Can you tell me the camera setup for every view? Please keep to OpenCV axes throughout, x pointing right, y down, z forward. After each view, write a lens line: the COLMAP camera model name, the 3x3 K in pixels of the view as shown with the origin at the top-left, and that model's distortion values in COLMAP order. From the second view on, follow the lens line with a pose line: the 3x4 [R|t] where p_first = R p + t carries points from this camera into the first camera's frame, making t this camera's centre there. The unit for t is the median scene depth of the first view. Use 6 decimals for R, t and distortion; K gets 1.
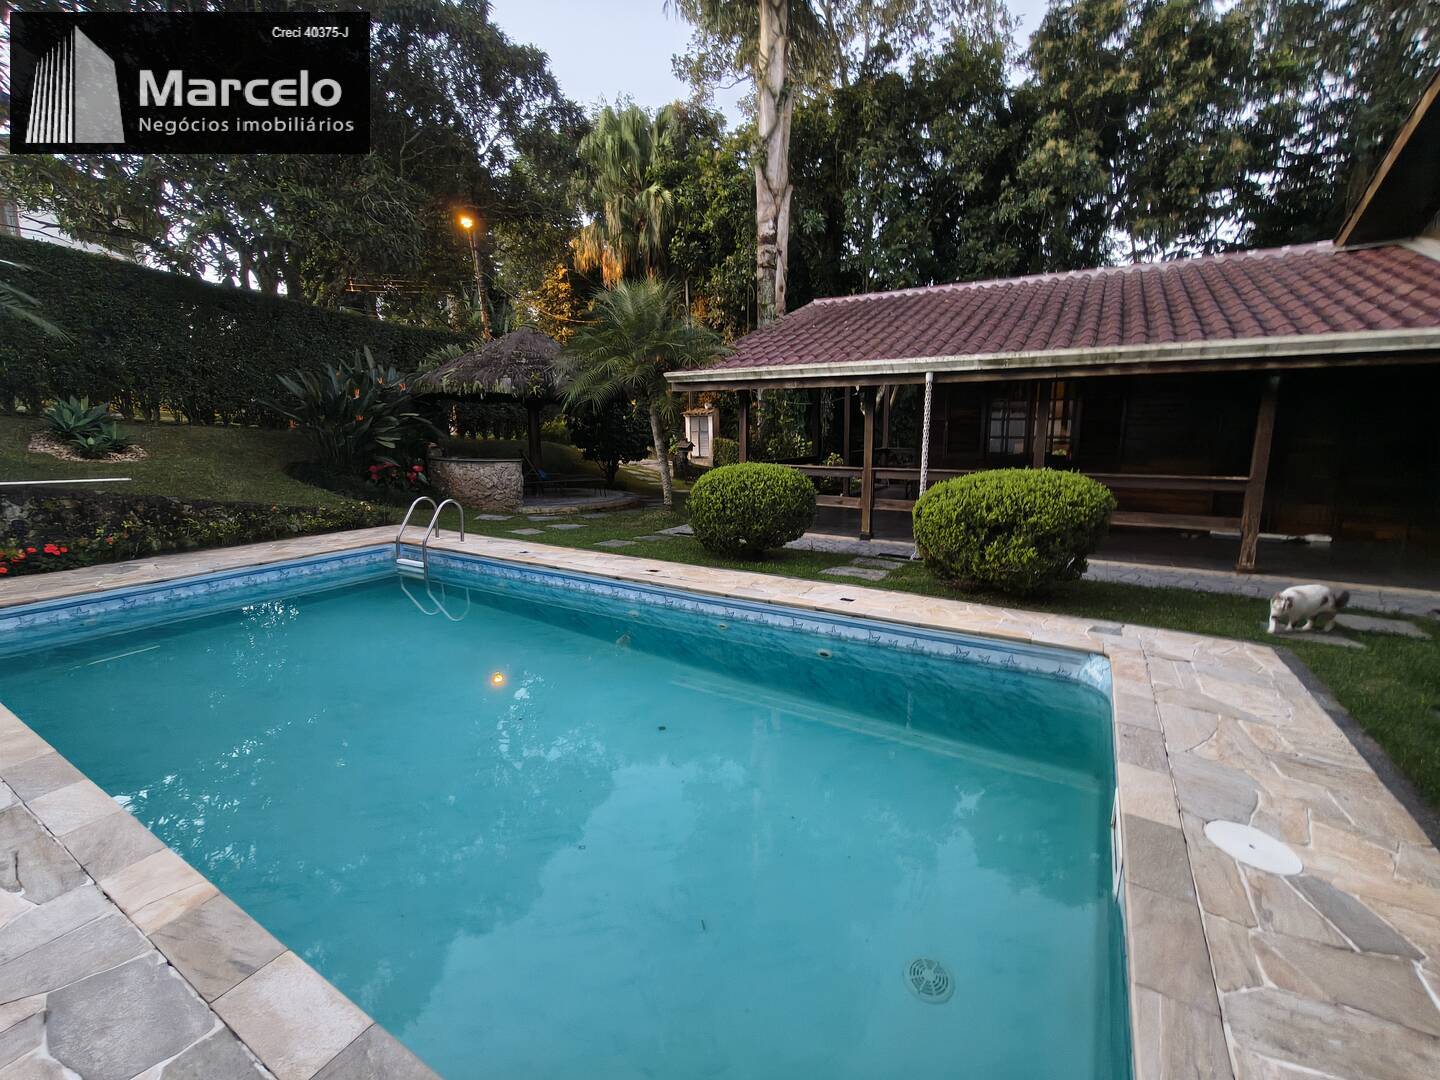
lens RADIAL K [[617.6, 0, 720.0], [0, 617.6, 540.0], [0, 0, 1]] dist [-0.000748, -0.000069]
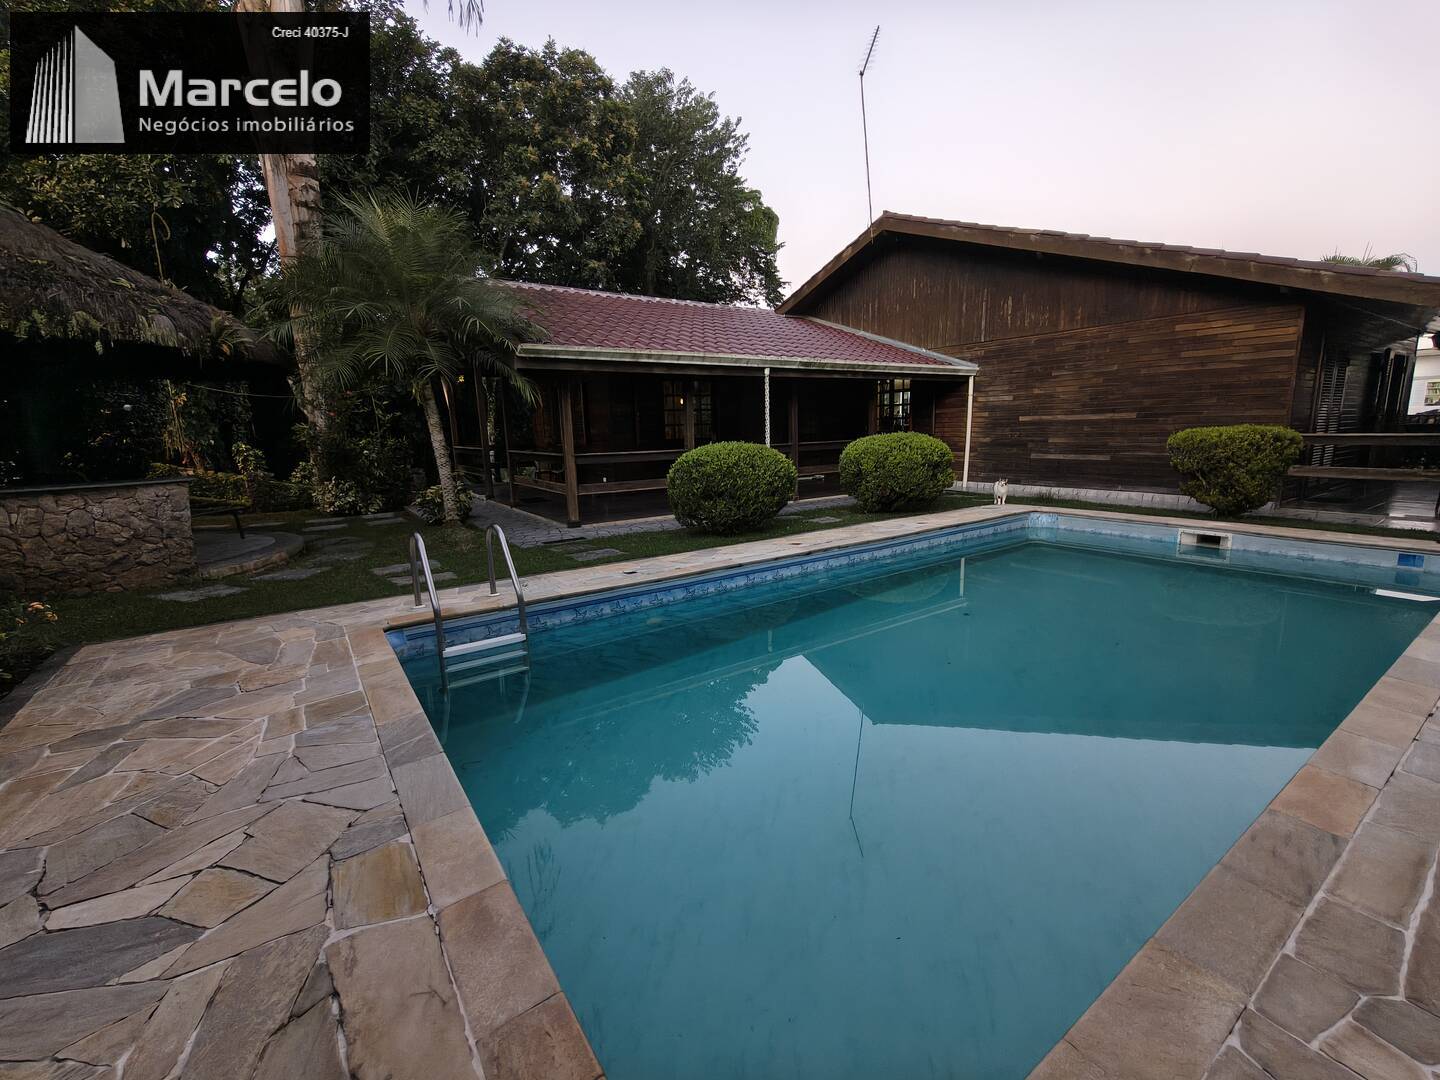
lens RADIAL K [[612.8, 0, 722.2], [0, 612.8, 584.0], [0, 0, 1]] dist [0.013499, -0.000004]
pose [[0.404486, -0.247187, 0.880506, -0.930186], [0.178342, 0.965616, 0.189154, -0.091028], [-0.896987, 0.080521, 0.434662, 0.547103]]
